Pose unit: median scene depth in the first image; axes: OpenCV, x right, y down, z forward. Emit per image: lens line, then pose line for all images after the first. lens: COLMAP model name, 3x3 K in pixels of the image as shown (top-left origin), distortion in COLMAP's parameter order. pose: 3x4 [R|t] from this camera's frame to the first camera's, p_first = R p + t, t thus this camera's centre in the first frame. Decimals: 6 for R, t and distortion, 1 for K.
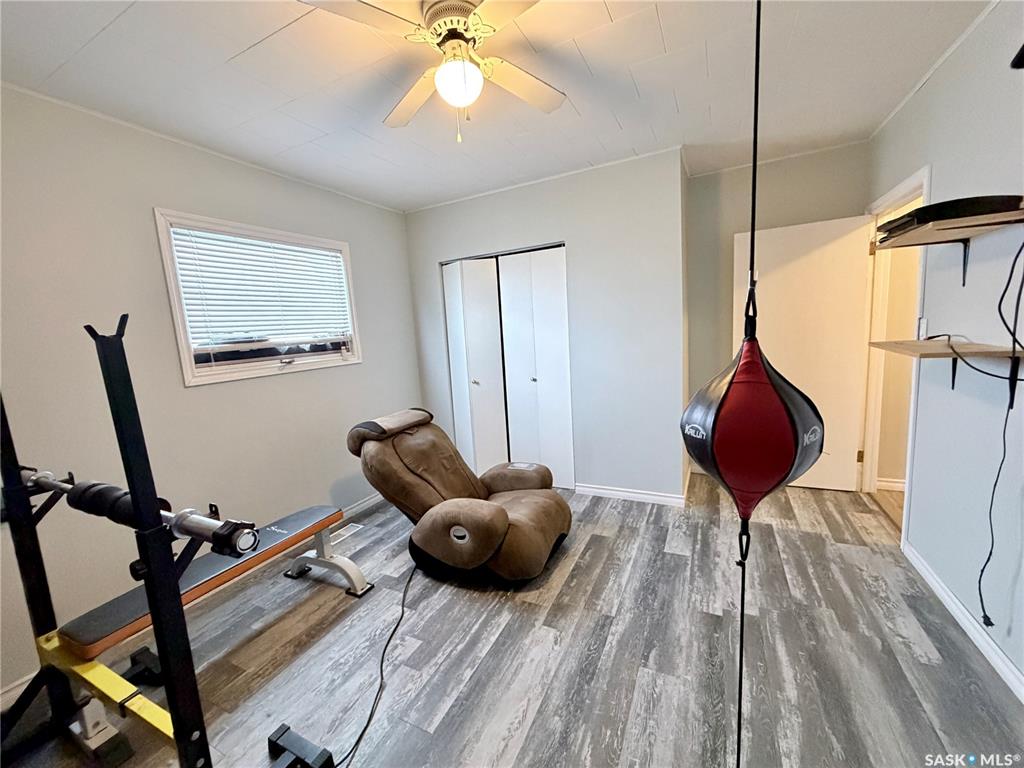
lens RADIAL K [[408.0, 0, 509.6], [0, 408.0, 385.1], [0, 0, 1]] dist [0.001240, 0.000011]
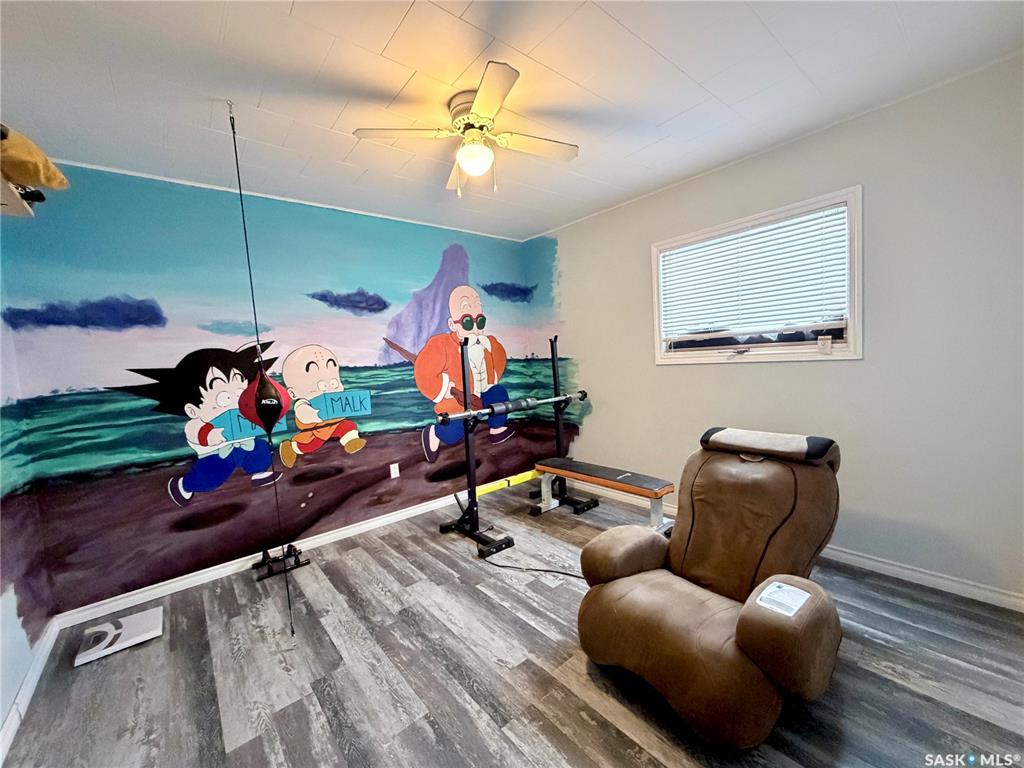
lens RADIAL K [[408.0, 0, 509.2], [0, 408.0, 383.8], [0, 0, 1]] dist [0.001240, 0.000011]
pose [[-0.398555, 0.153611, -0.904189, 0.850020], [-0.037919, 0.982271, 0.183591, -0.203046], [0.916360, 0.107457, -0.385664, 1.257039]]
